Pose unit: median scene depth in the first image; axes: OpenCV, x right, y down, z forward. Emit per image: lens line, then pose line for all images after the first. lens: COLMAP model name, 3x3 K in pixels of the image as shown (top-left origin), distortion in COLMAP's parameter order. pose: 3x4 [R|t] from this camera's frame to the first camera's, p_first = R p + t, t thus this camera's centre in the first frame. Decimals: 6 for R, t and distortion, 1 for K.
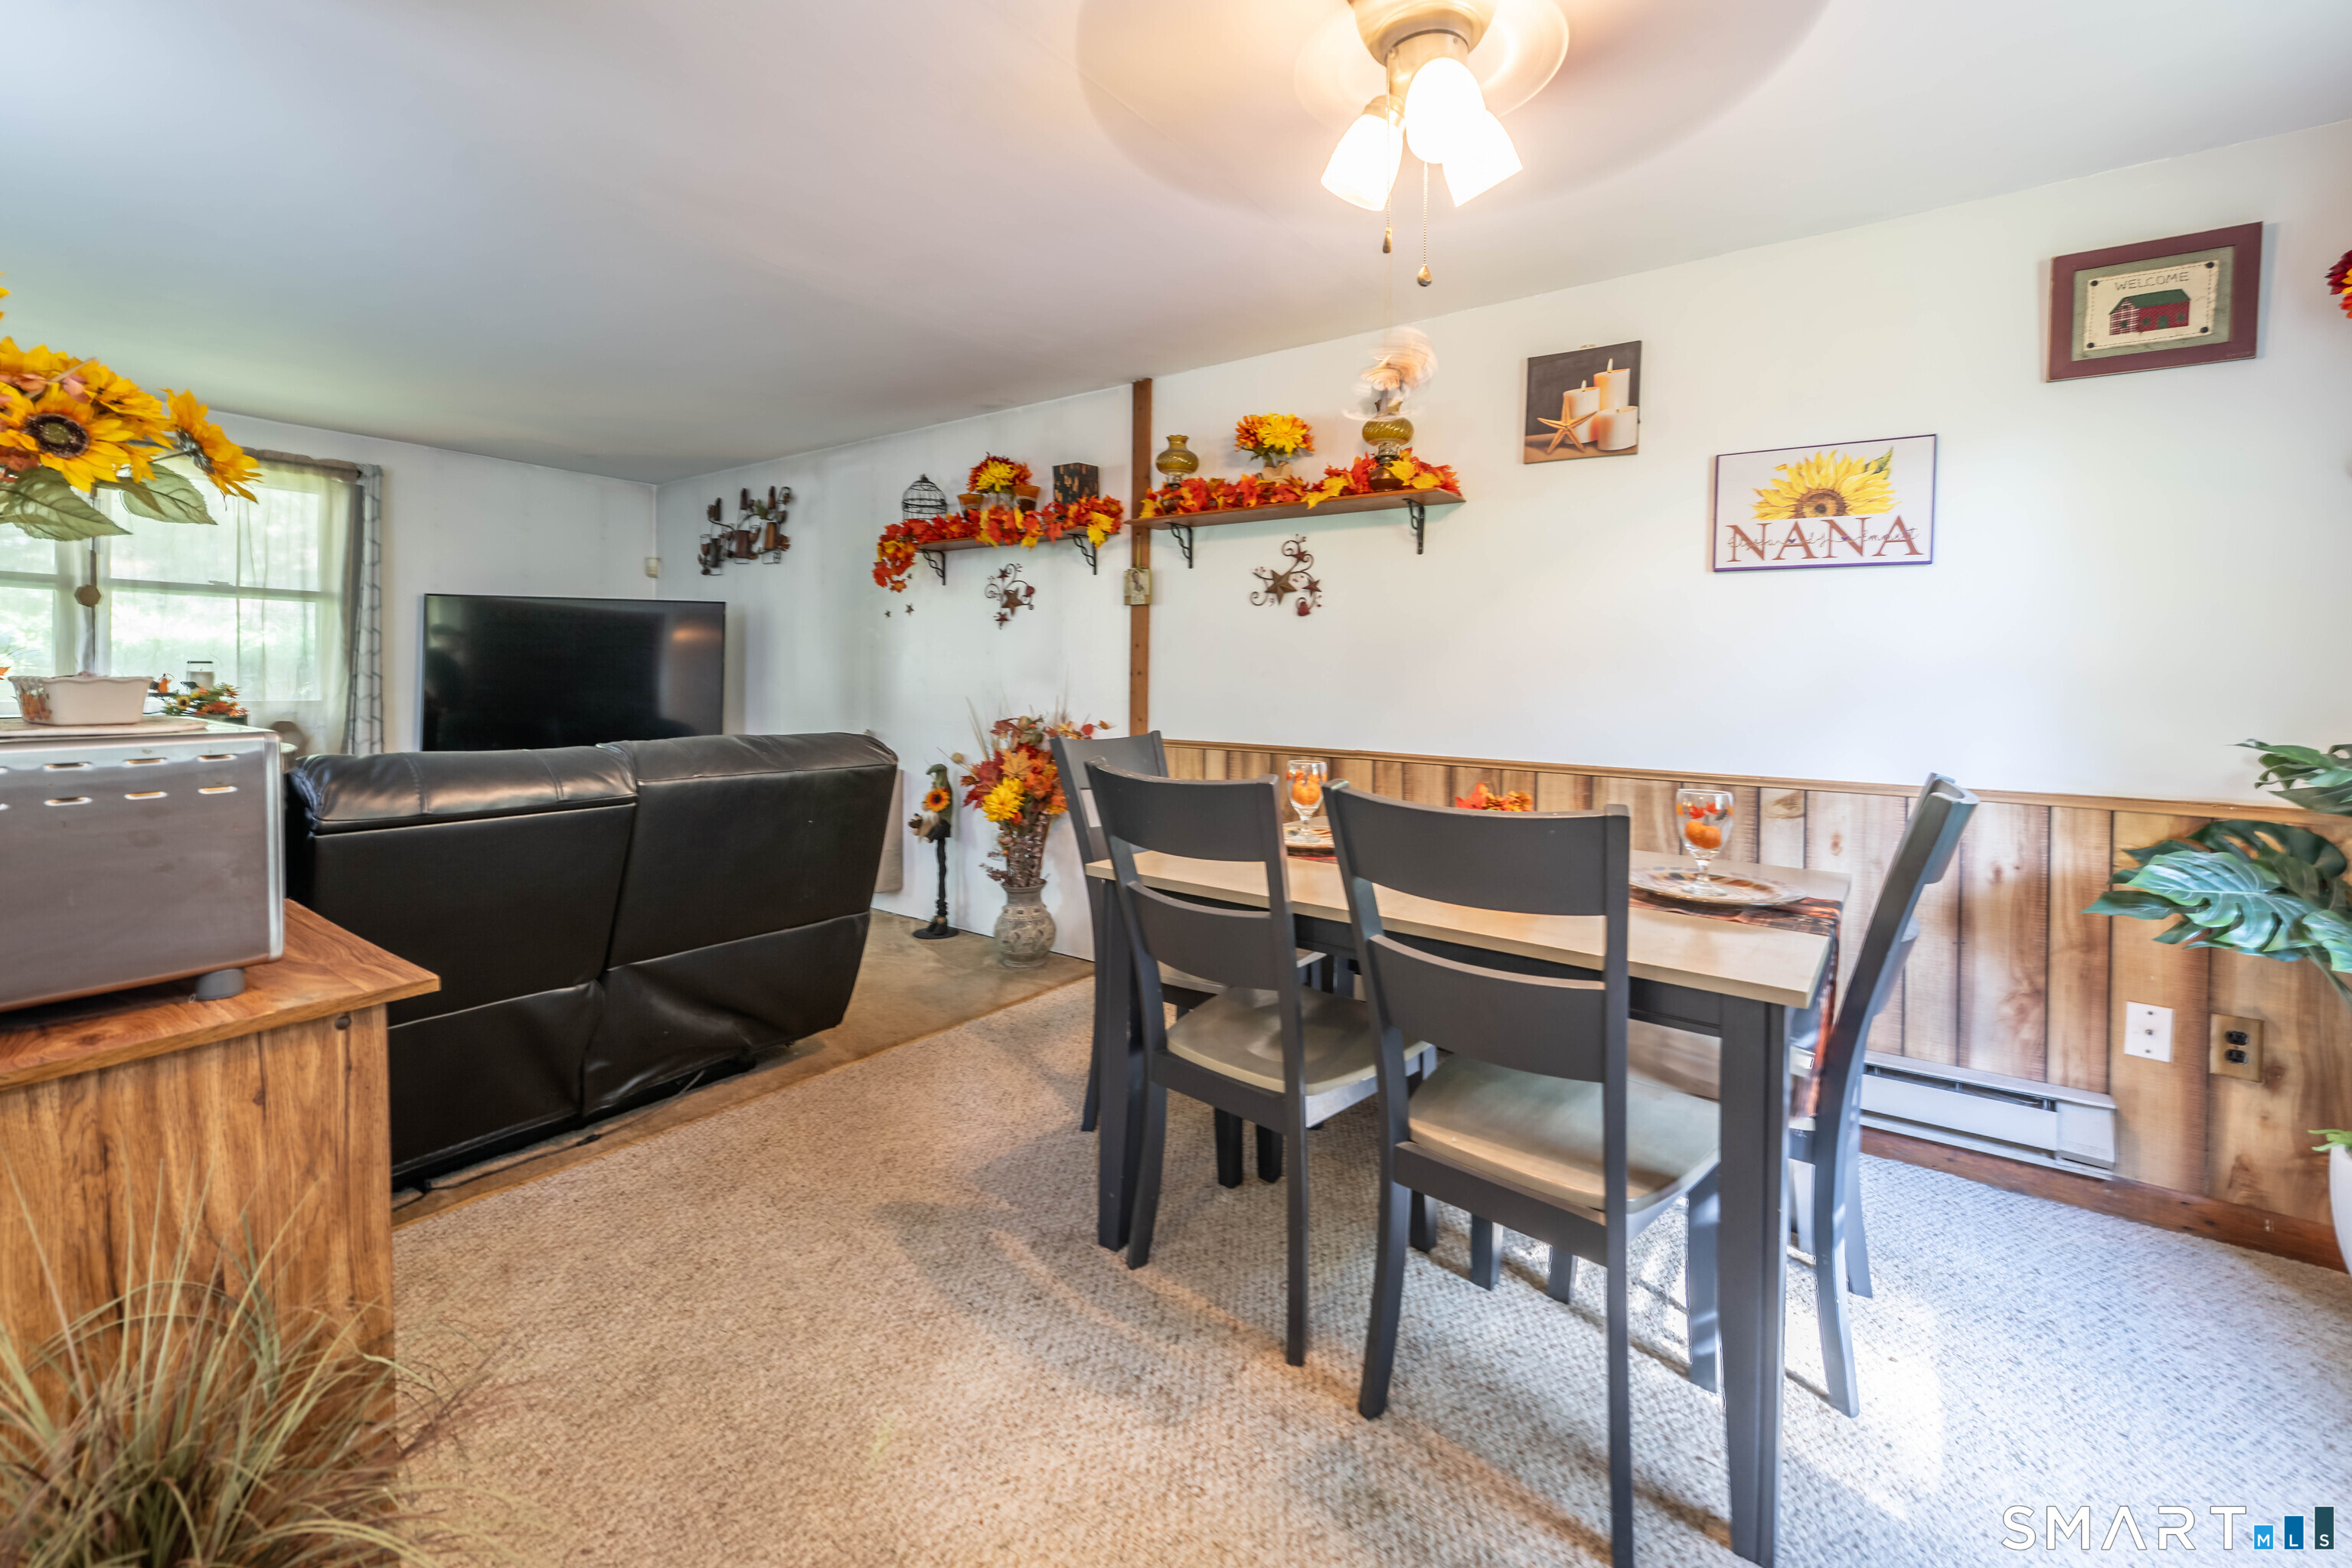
lens RADIAL K [[980.2, 0, 1182.5], [0, 980.2, 678.2], [0, 0, 1]] dist [-0.001111, -0.000168]
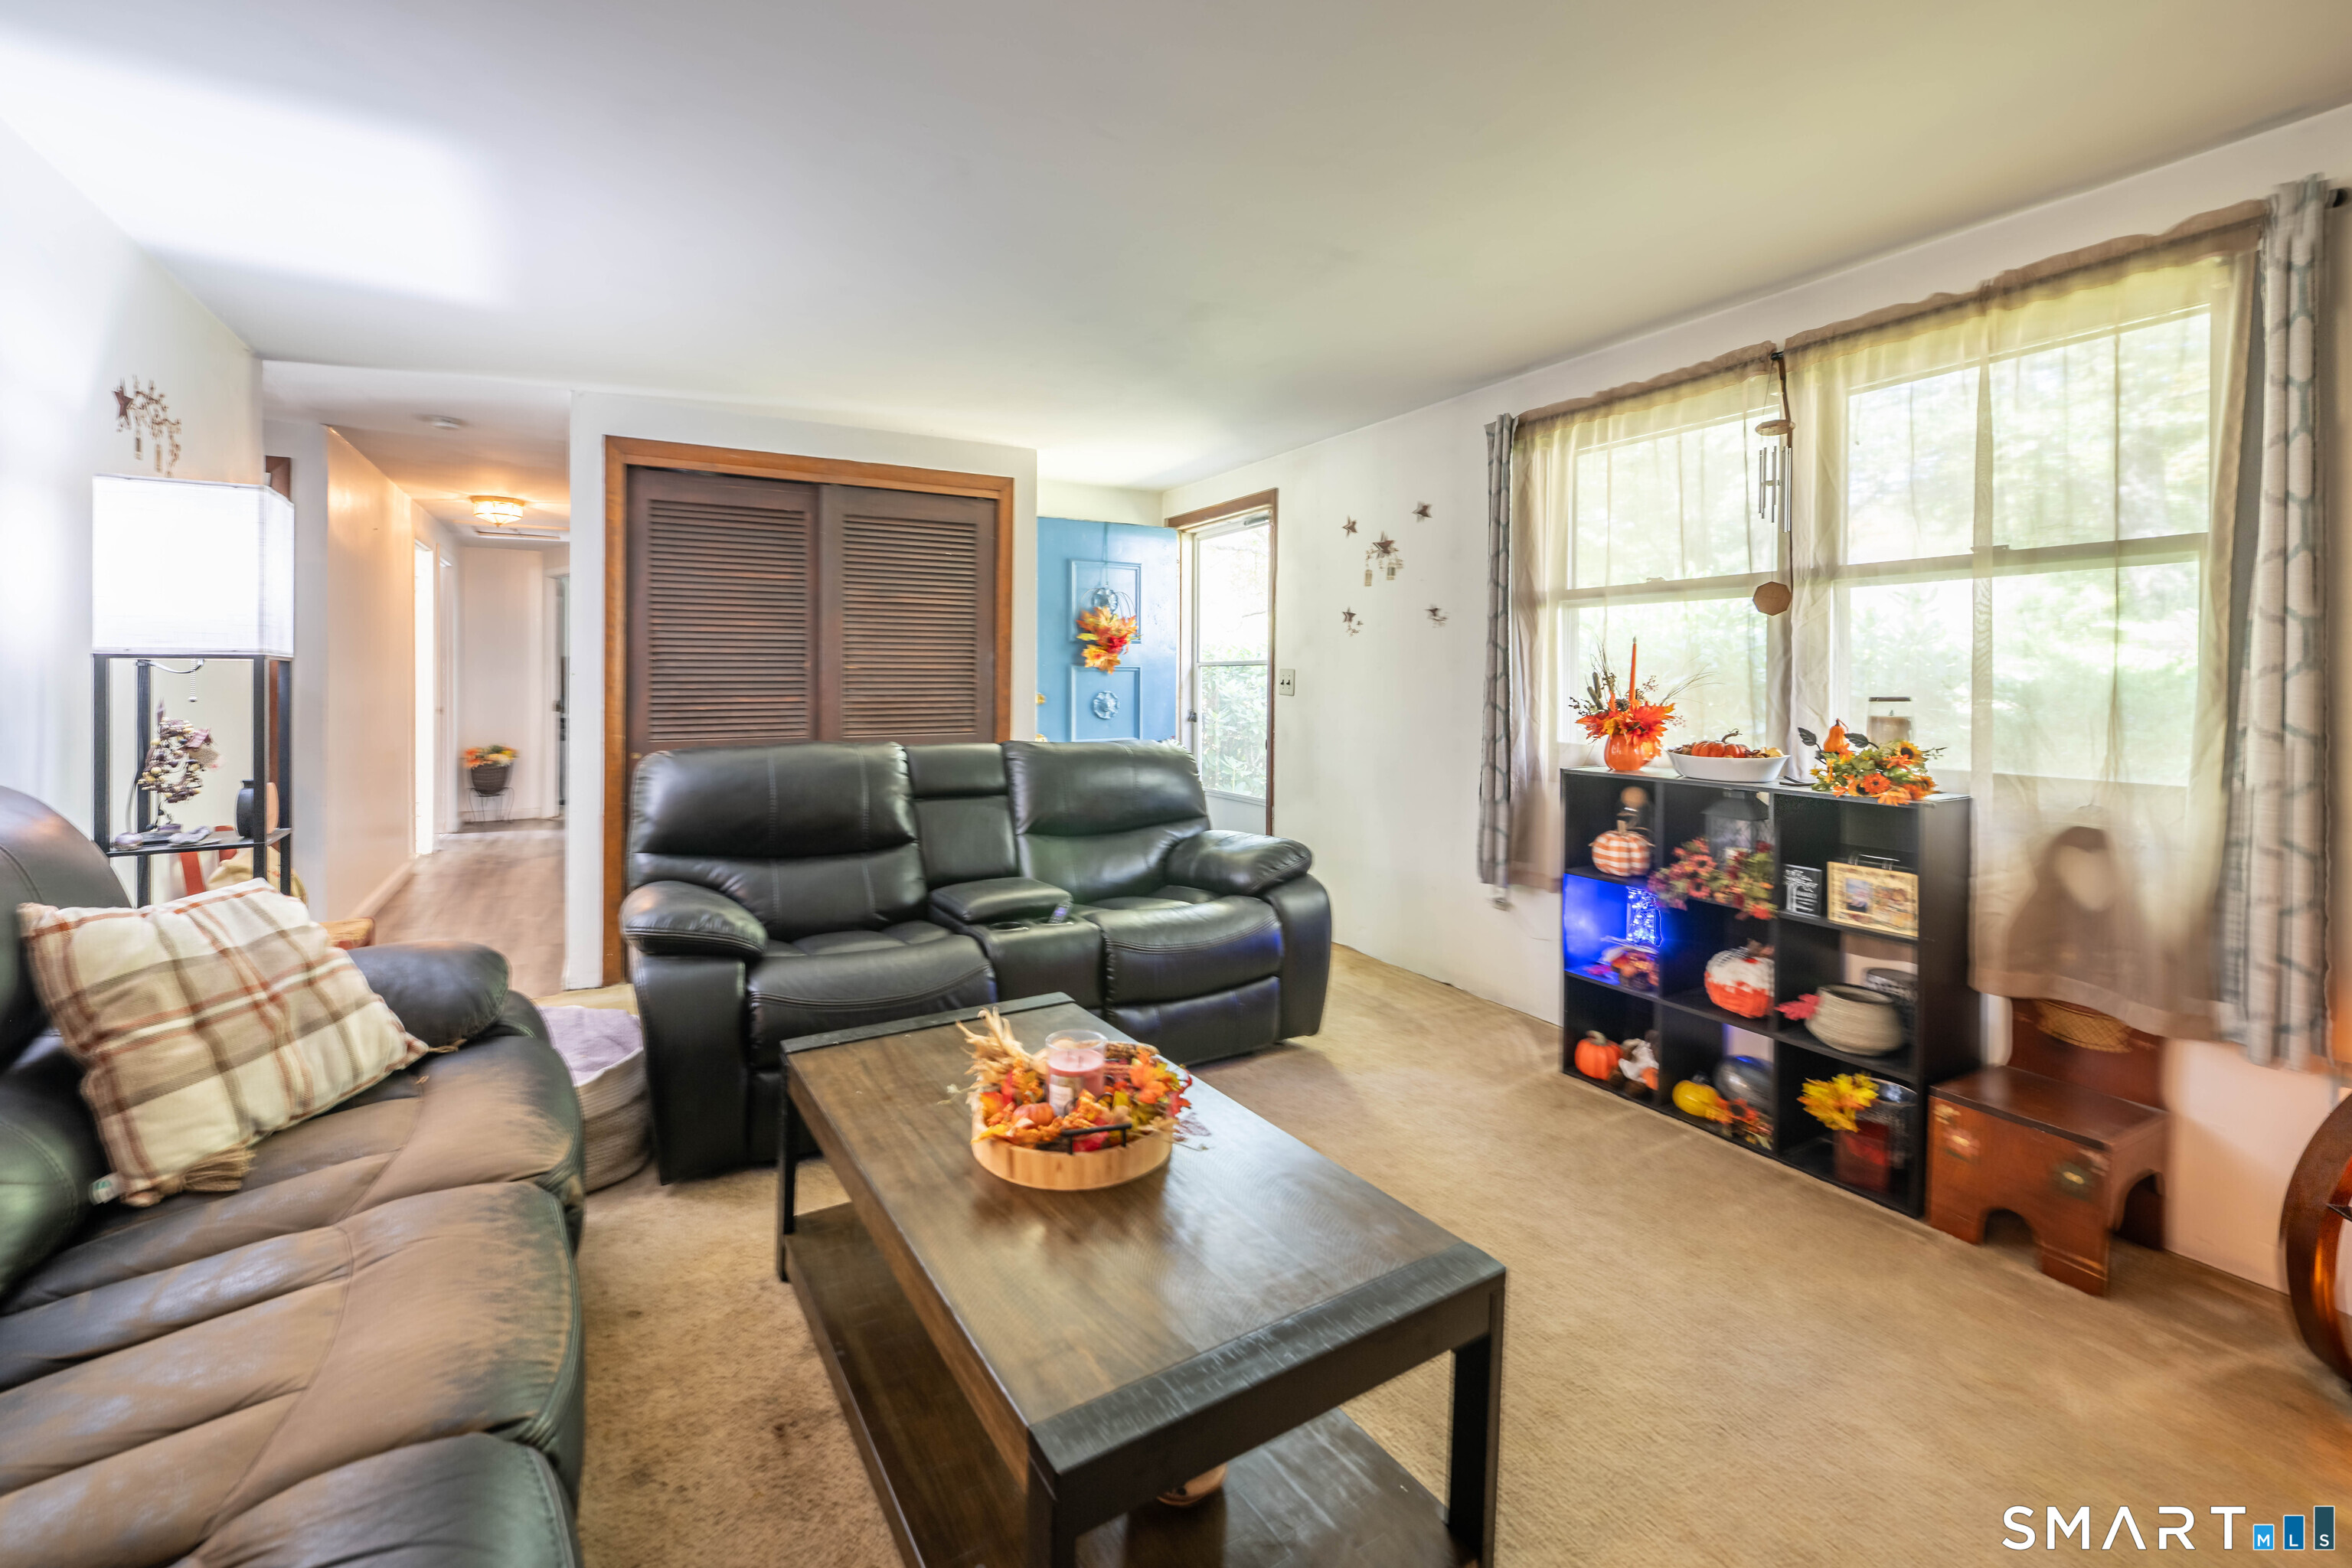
lens RADIAL K [[1001.4, 0, 1176.8], [0, 1001.4, 695.2], [0, 0, 1]] dist [-0.000625, -0.000061]
pose [[-0.396914, -0.005422, -0.917840, -0.455163], [-0.011190, 0.999937, -0.001068, -0.019012], [0.917788, 0.009847, -0.396950, 1.173451]]
